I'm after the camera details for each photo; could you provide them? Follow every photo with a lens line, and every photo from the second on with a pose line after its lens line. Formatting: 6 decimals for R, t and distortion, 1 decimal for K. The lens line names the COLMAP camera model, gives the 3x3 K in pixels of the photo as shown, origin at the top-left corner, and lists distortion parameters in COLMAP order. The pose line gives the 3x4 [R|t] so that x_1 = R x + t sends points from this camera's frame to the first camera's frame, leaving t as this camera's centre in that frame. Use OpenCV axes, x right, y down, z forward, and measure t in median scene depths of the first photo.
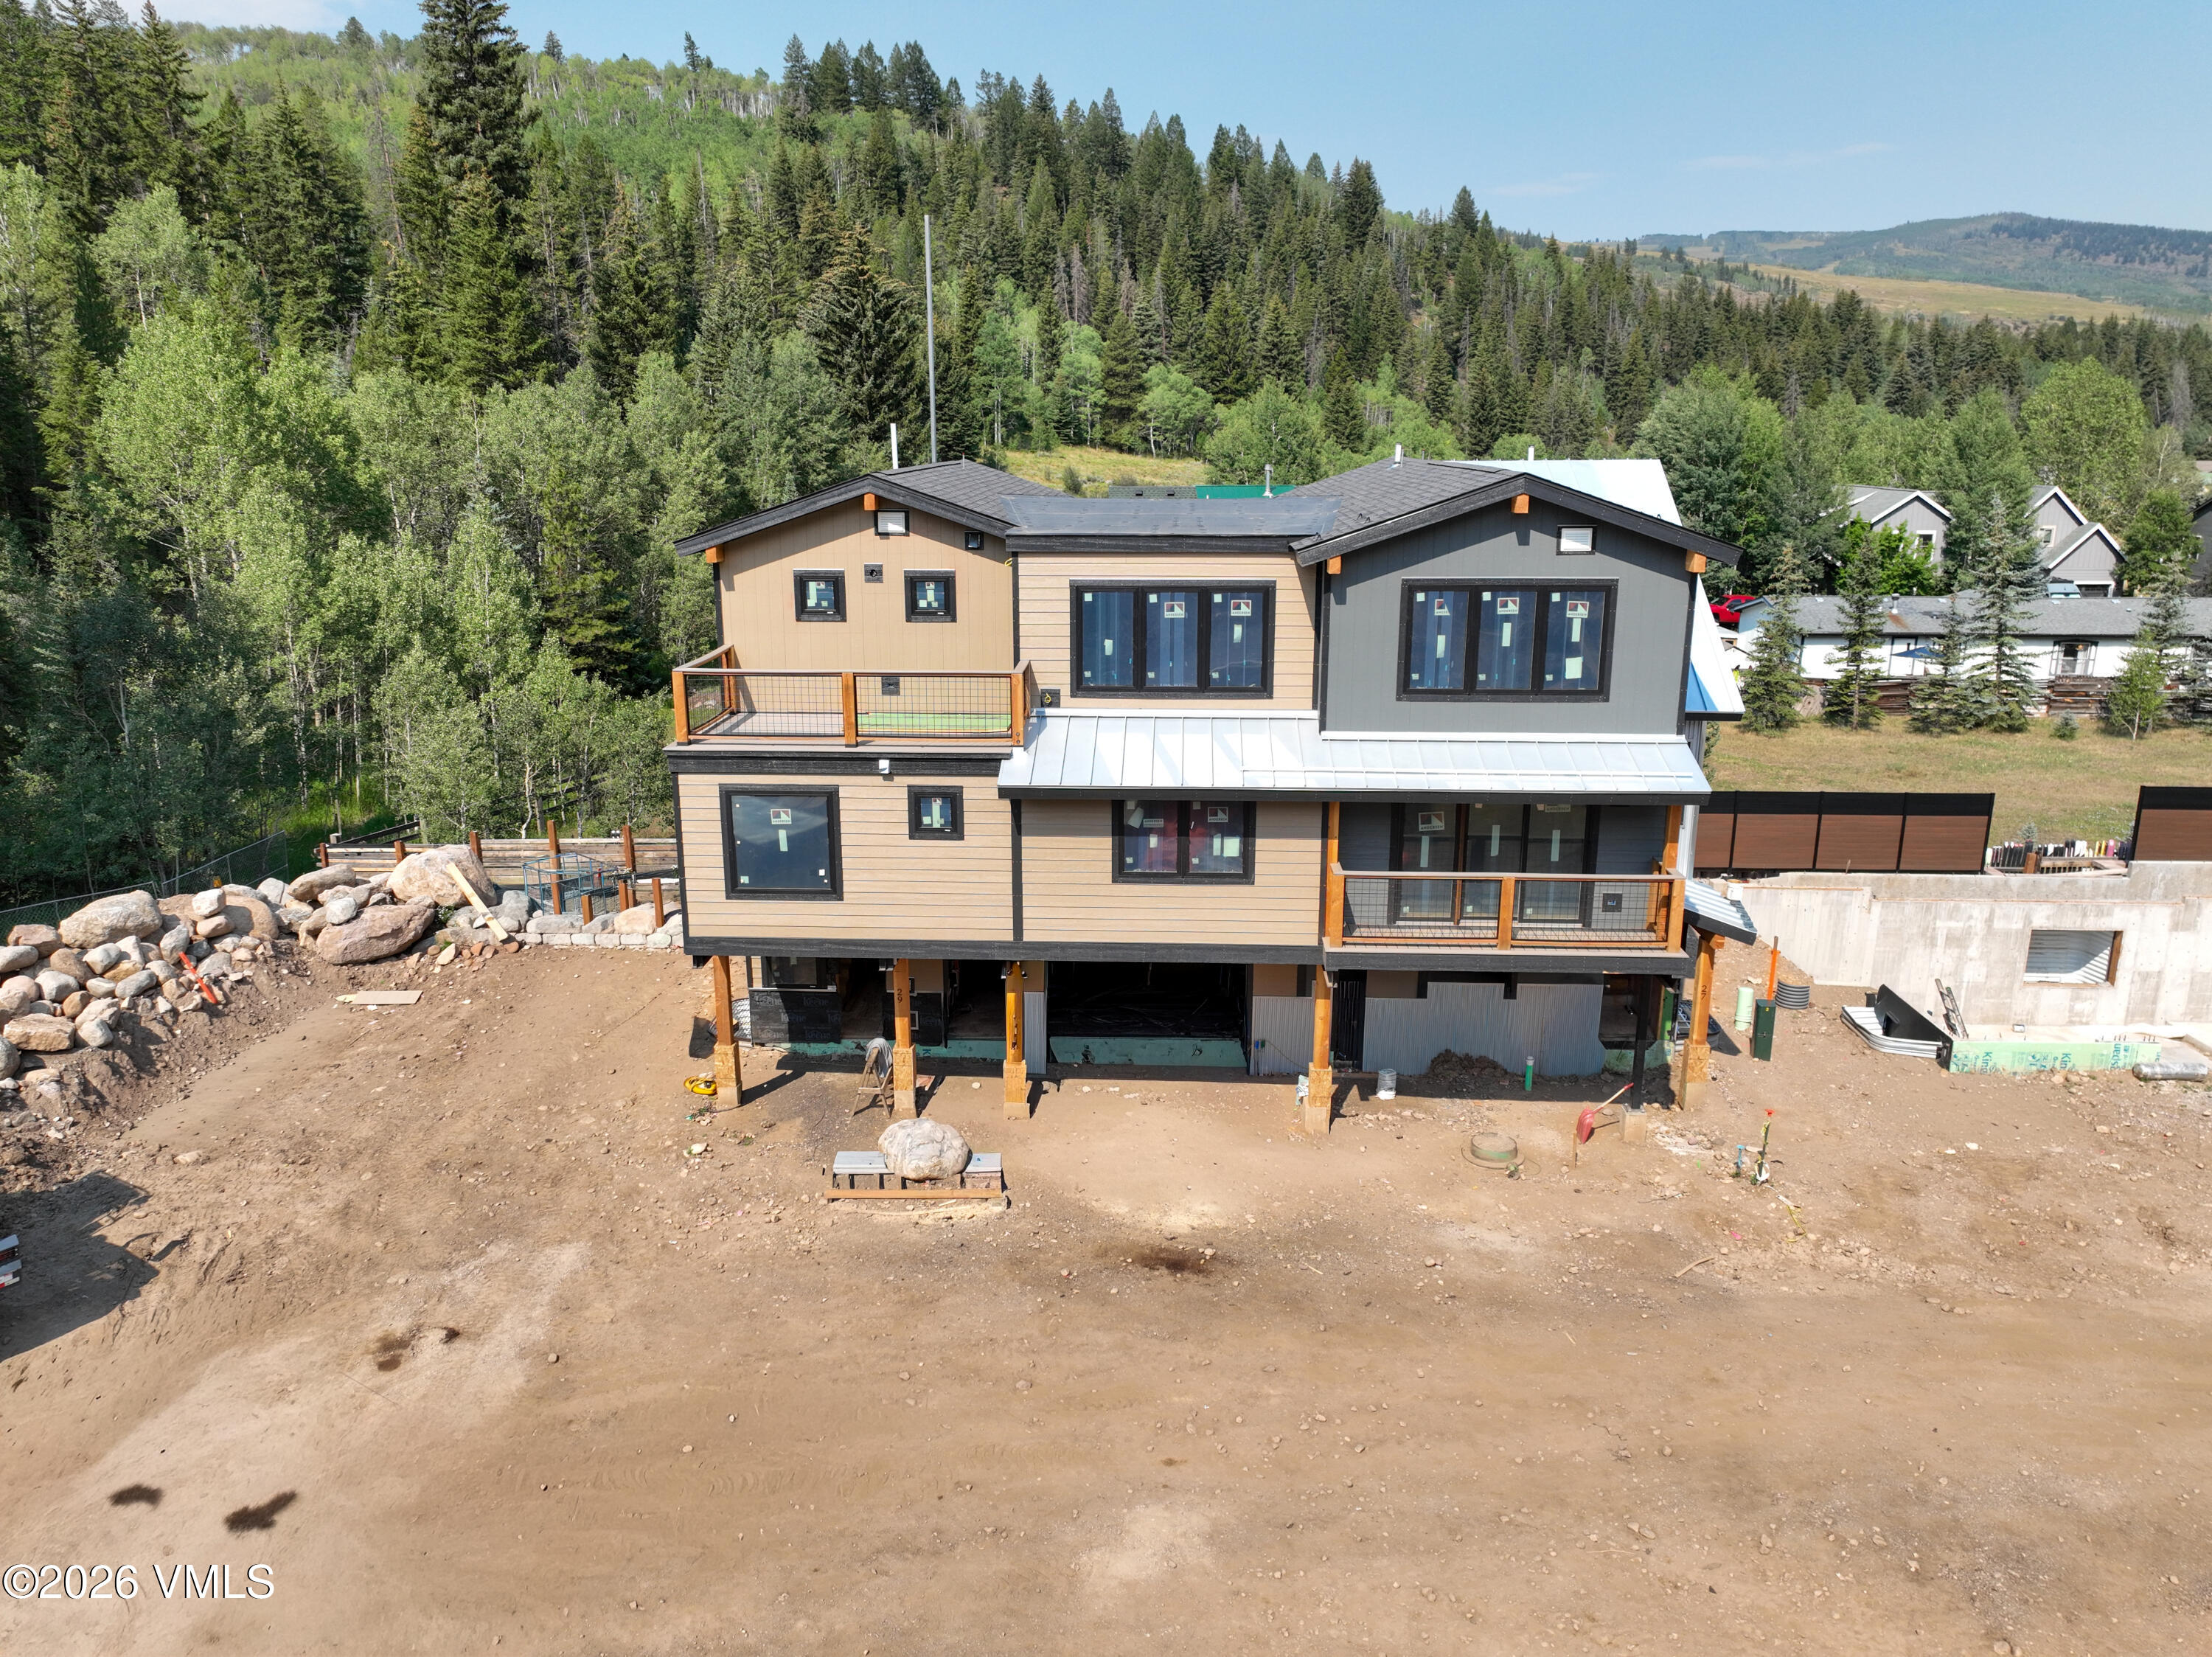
lens RADIAL K [[1551.1, 0, 1105.6], [0, 1551.1, 830.4], [0, 0, 1]] dist [-0.003210, 0.020787]
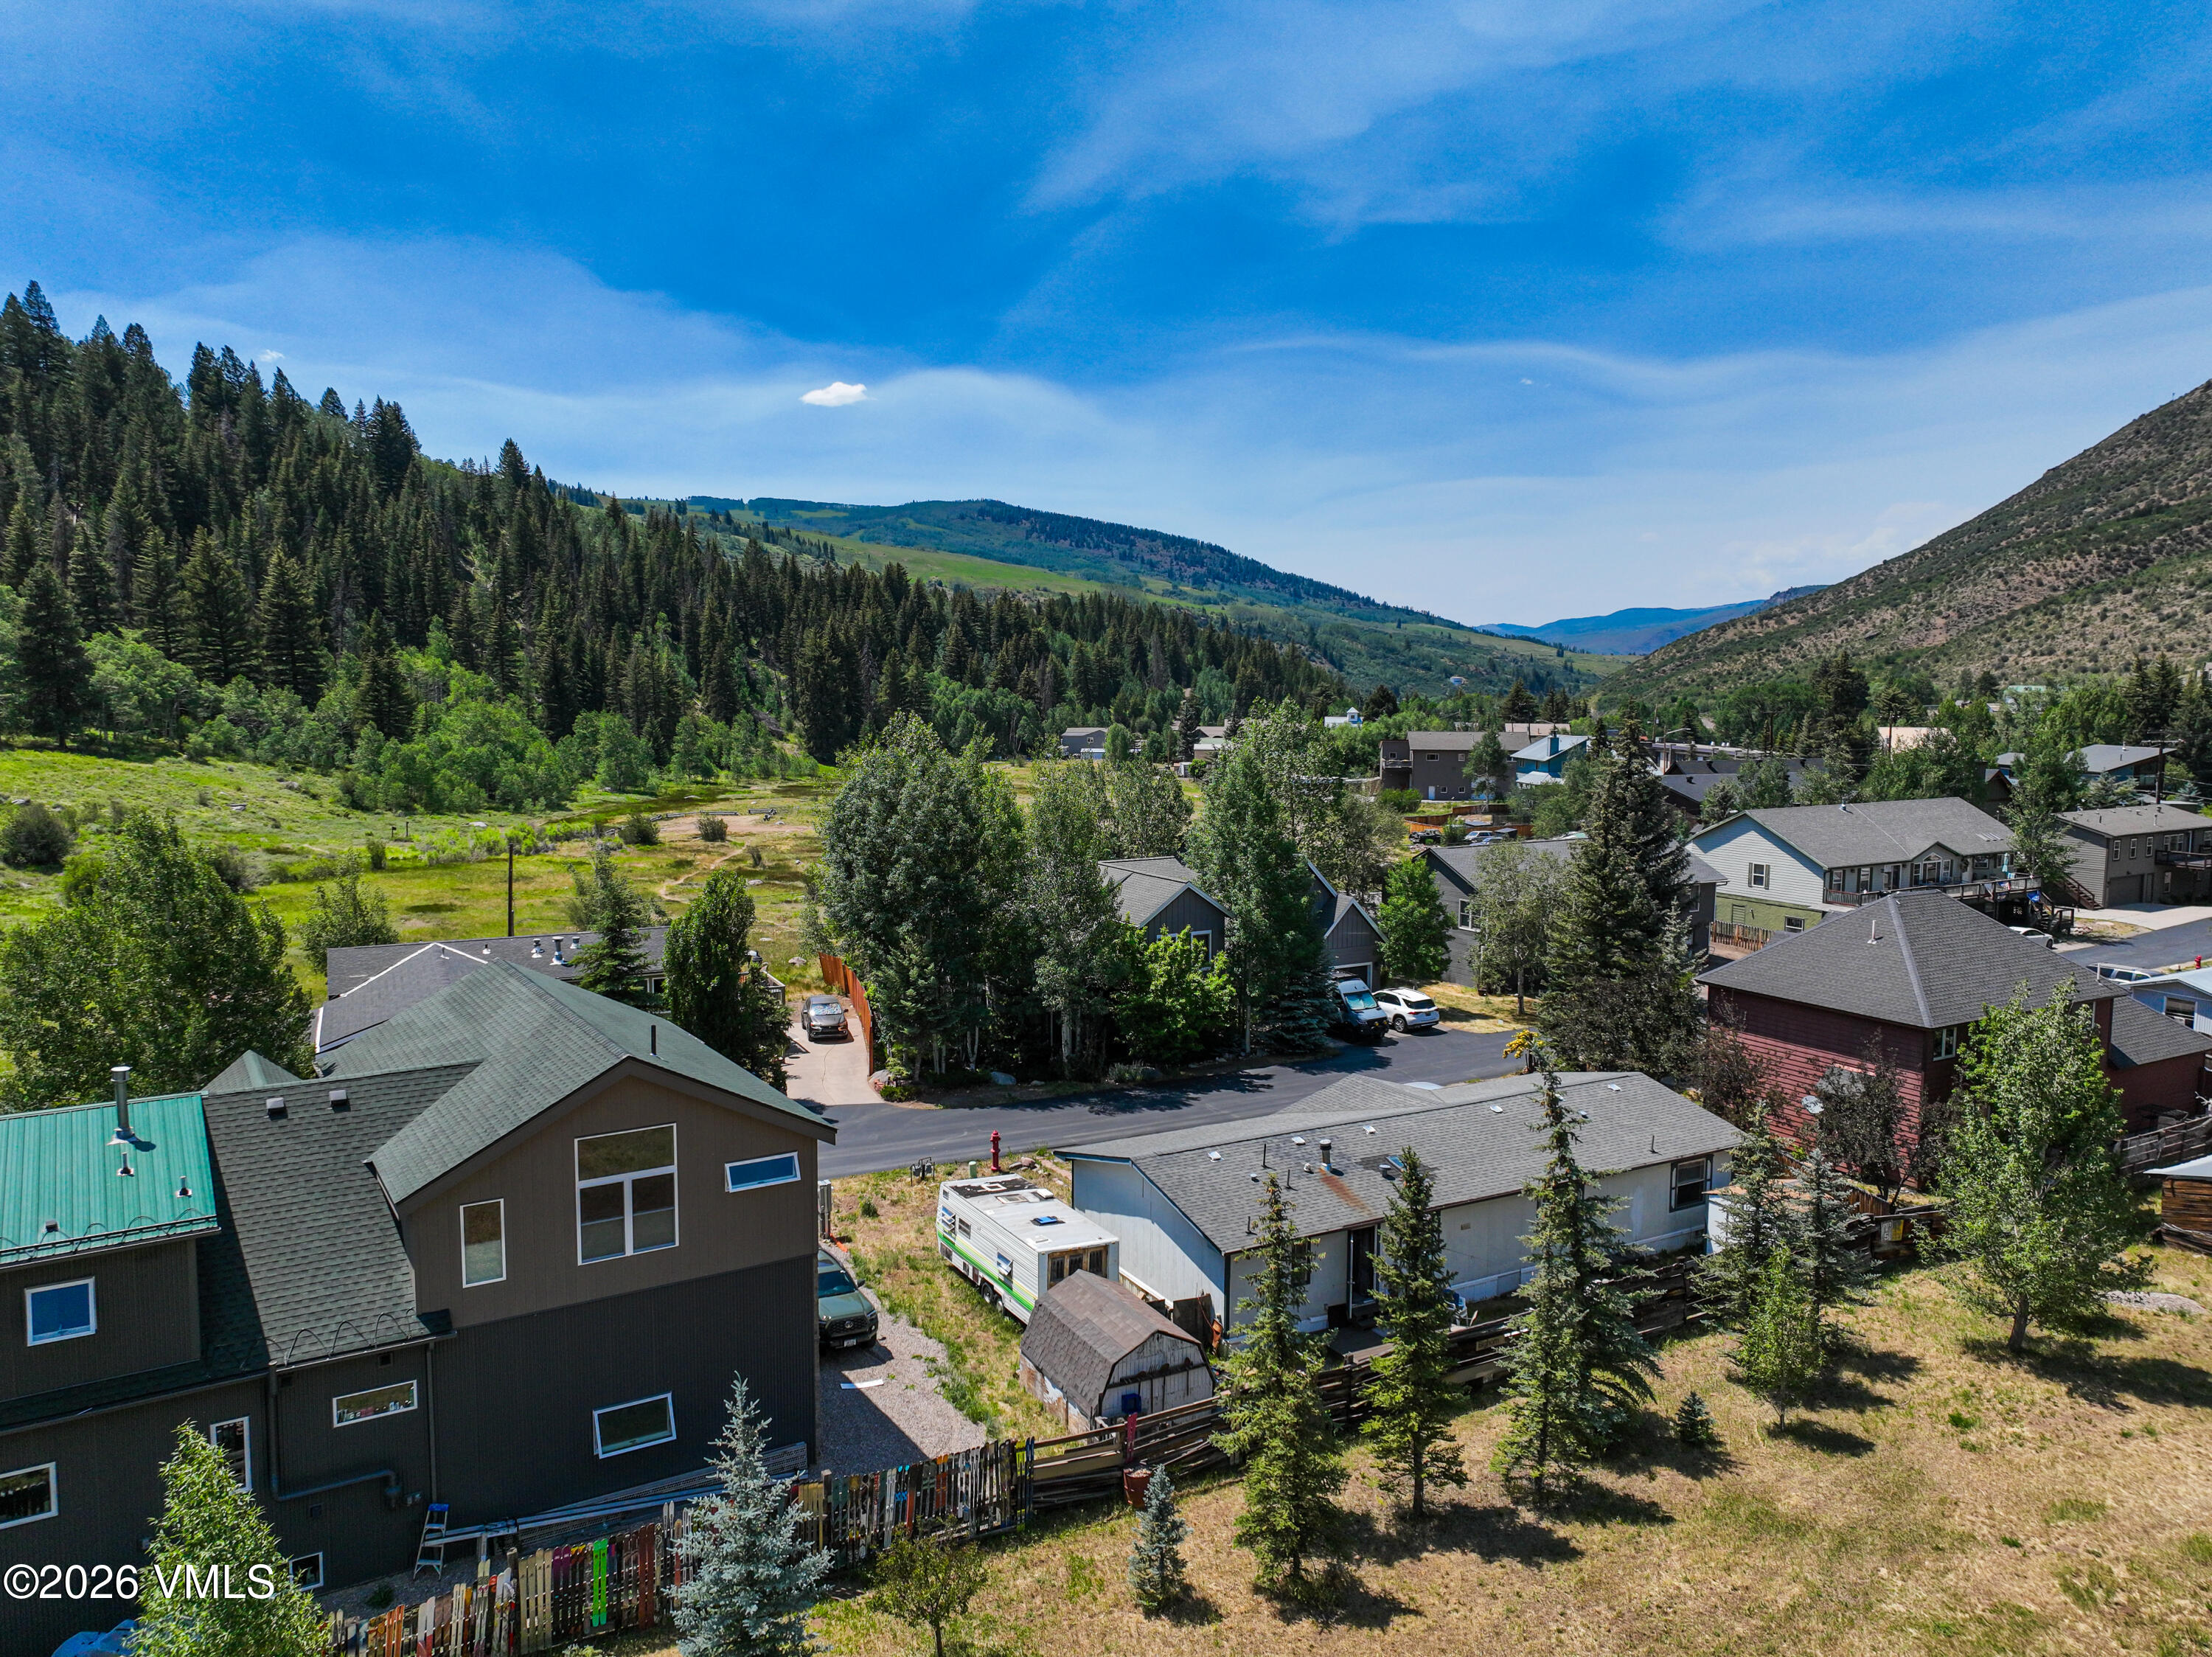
lens RADIAL K [[1551.1, 0, 1105.2], [0, 1551.1, 822.2], [0, 0, 1]] dist [-0.003210, 0.020787]
pose [[0.839491, -0.047381, 0.541303, 0.207494], [0.131374, 0.984335, -0.117585, -0.429423], [-0.527252, 0.169825, 0.832565, 1.010743]]
